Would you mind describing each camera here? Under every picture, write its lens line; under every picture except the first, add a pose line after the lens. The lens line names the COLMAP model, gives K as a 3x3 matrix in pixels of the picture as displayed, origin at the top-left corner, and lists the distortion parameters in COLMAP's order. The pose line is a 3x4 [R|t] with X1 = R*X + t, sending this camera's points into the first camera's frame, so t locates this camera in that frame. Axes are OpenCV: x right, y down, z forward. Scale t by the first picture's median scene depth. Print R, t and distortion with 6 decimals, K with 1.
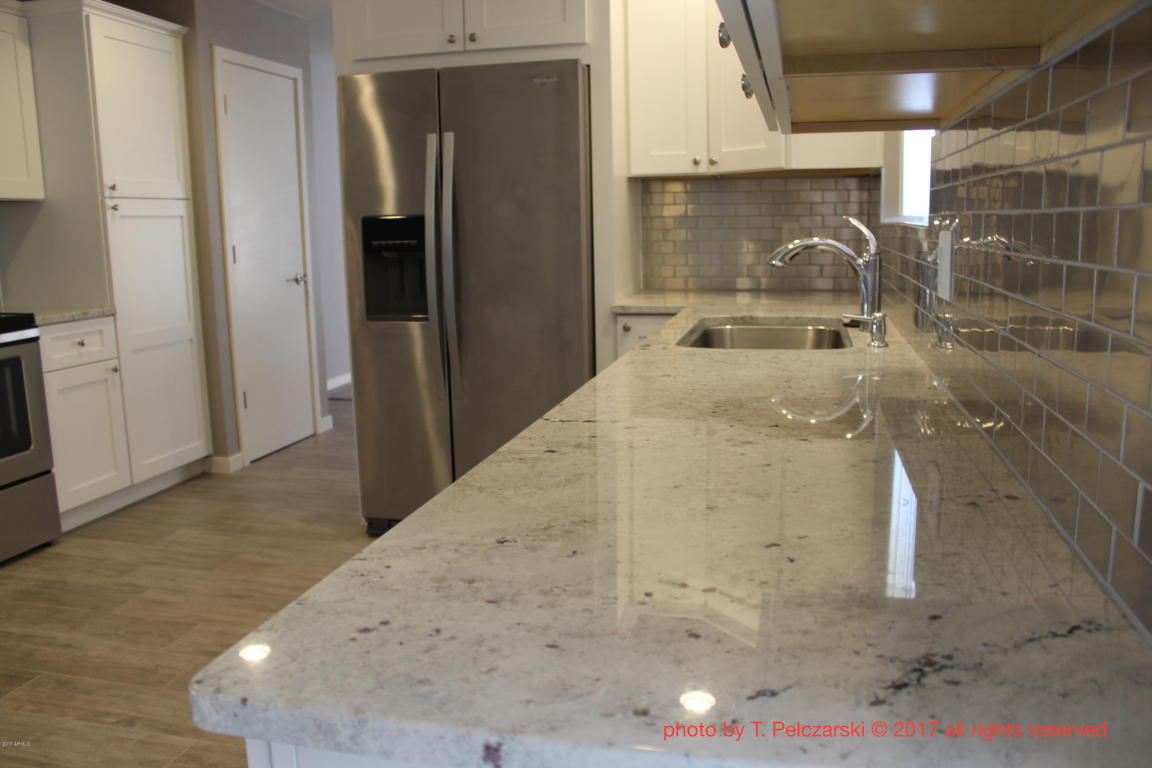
lens RADIAL K [[931.3, 0, 576.0], [0, 931.3, 384.0], [0, 0, 1]] dist [-0.183578, 0.167500]
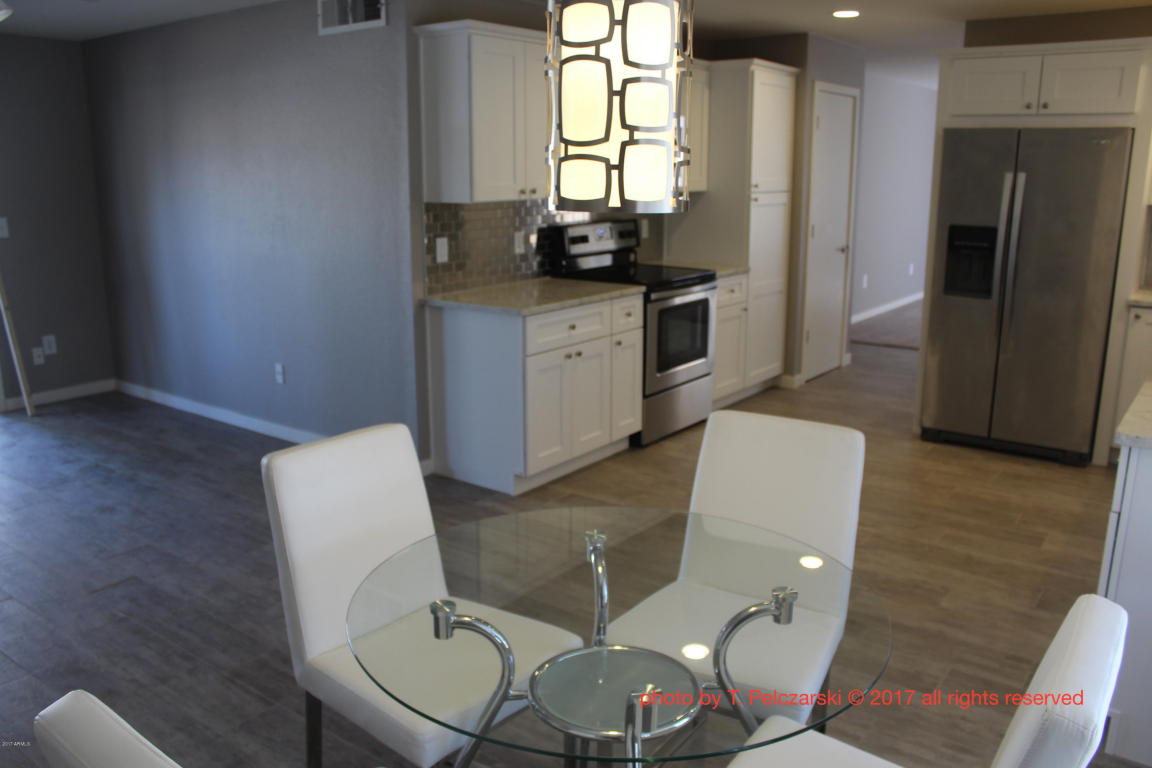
lens RADIAL K [[931.3, 0, 576.0], [0, 931.3, 384.0], [0, 0, 1]] dist [-0.183578, 0.167500]
pose [[0.918457, 0.110759, -0.379695, -0.182477], [-0.084773, 0.992807, 0.084548, 0.000673], [0.386329, -0.045466, 0.921240, -0.519555]]
